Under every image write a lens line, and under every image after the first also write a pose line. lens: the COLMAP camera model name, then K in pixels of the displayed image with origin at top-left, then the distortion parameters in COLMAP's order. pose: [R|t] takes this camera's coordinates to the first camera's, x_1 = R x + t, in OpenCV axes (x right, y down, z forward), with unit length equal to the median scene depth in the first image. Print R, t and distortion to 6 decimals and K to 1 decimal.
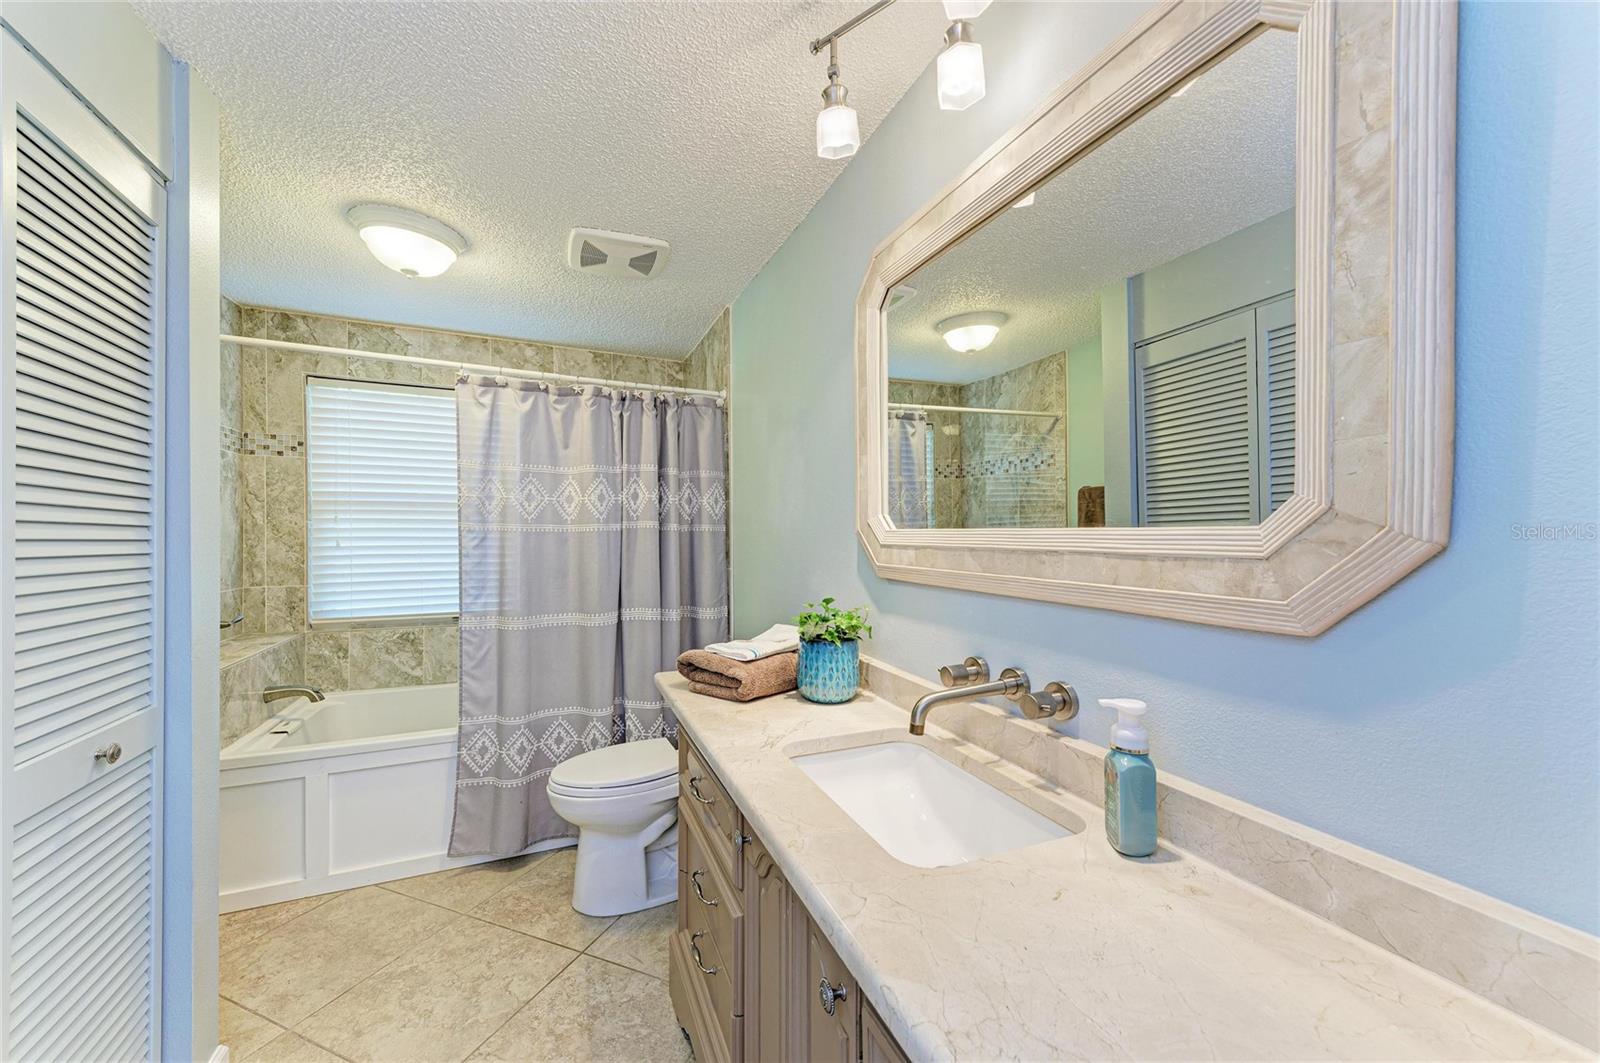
lens RADIAL K [[597.9, 0, 810.9], [0, 597.9, 542.2], [0, 0, 1]] dist [0.001341, -0.000066]
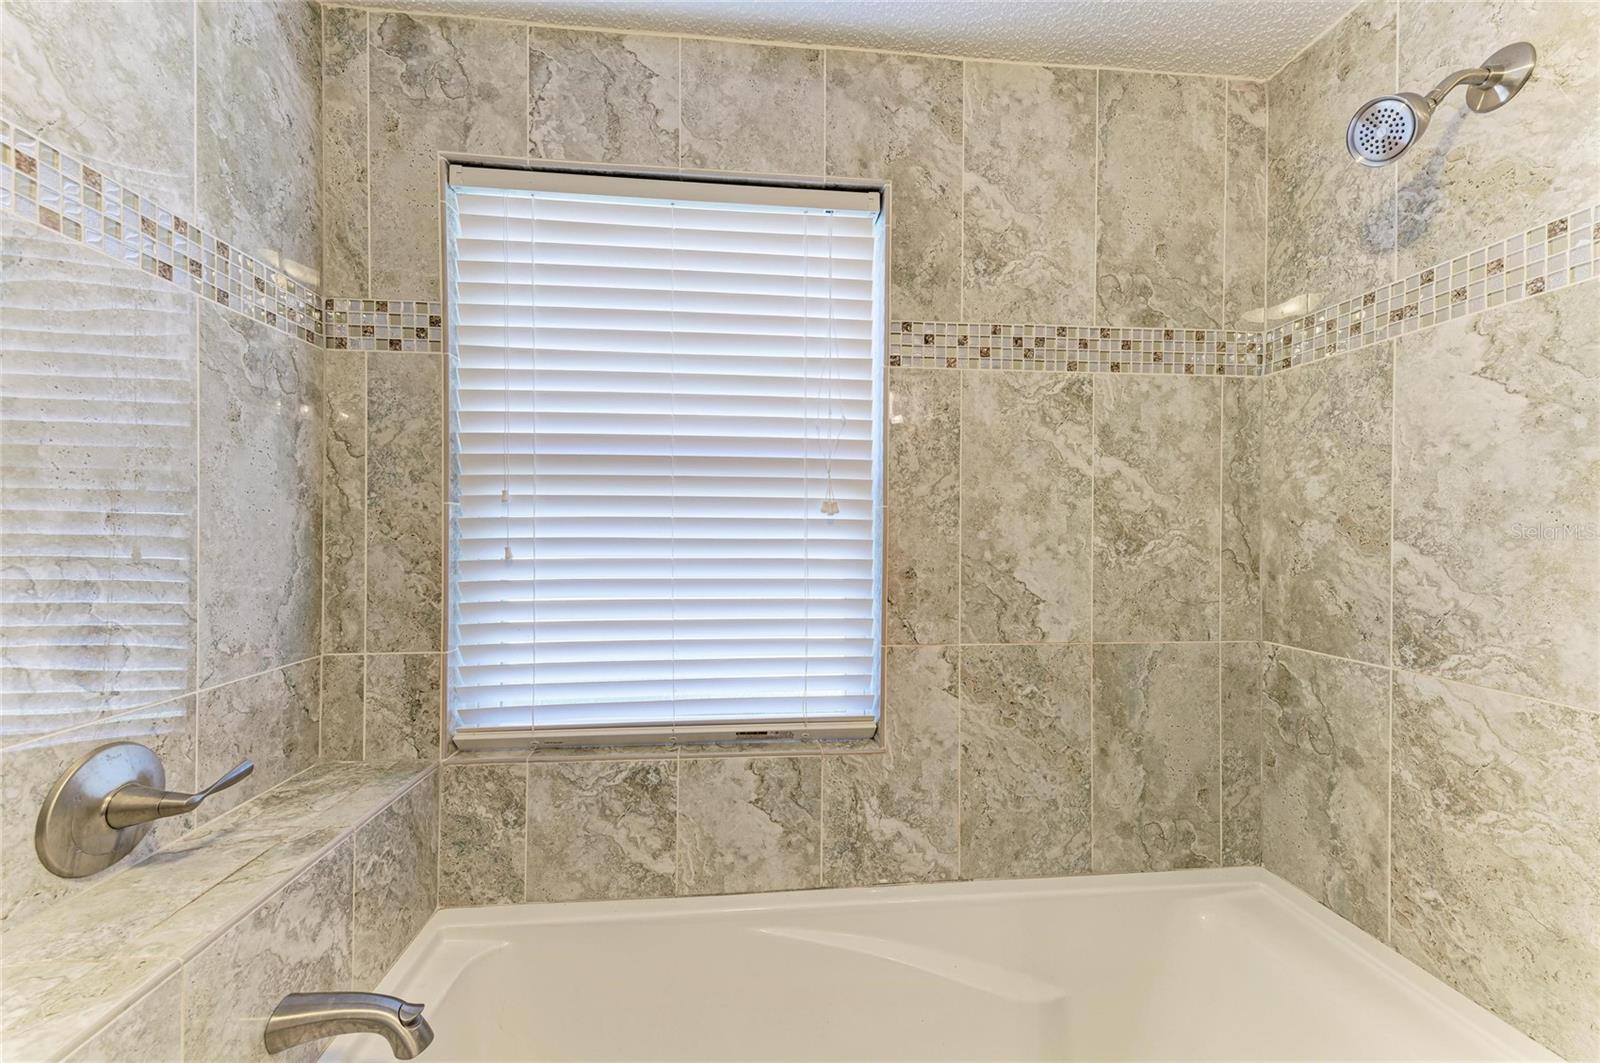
lens RADIAL K [[597.9, 0, 792.4], [0, 597.9, 532.7], [0, 0, 1]] dist [0.001341, -0.000066]
pose [[0.941679, 0.003603, -0.336493, -0.463594], [-0.005778, 0.999968, -0.005461, -0.012176], [0.336463, 0.007087, 0.941670, 0.679042]]
